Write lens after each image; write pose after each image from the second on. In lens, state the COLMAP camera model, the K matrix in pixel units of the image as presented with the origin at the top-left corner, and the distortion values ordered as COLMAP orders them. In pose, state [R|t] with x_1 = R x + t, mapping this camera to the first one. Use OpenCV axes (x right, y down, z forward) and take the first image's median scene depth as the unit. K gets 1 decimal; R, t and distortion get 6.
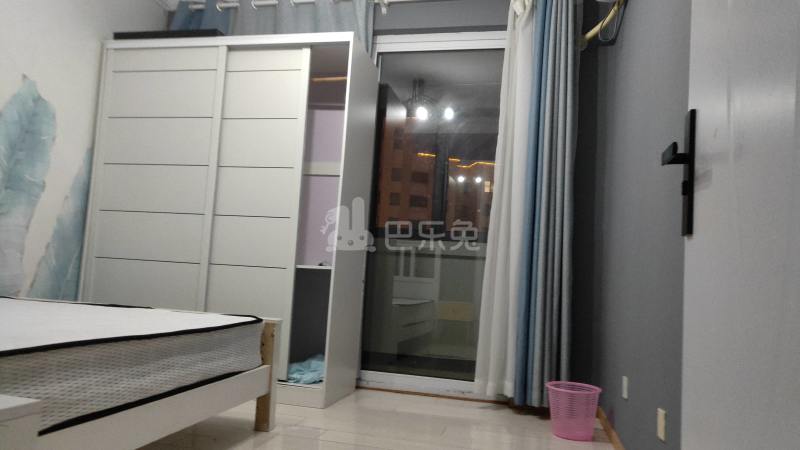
lens RADIAL K [[577.5, 0, 389.9], [0, 577.5, 236.3], [0, 0, 1]] dist [0.021405, 0.004636]
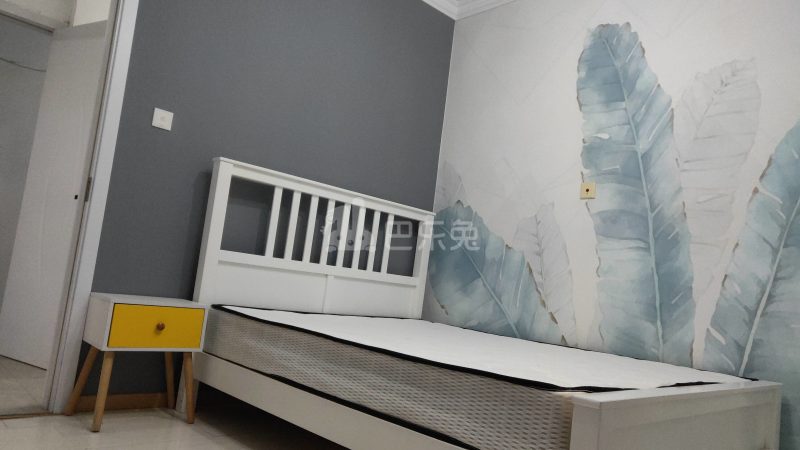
lens RADIAL K [[572.3, 0, 388.9], [0, 572.3, 232.2], [0, 0, 1]] dist [-0.000980, 0.043160]
pose [[-0.534554, -0.207516, -0.819261, 0.257858], [-0.090636, 0.977872, -0.188553, 0.089233], [0.840260, -0.026537, -0.541534, 0.895966]]
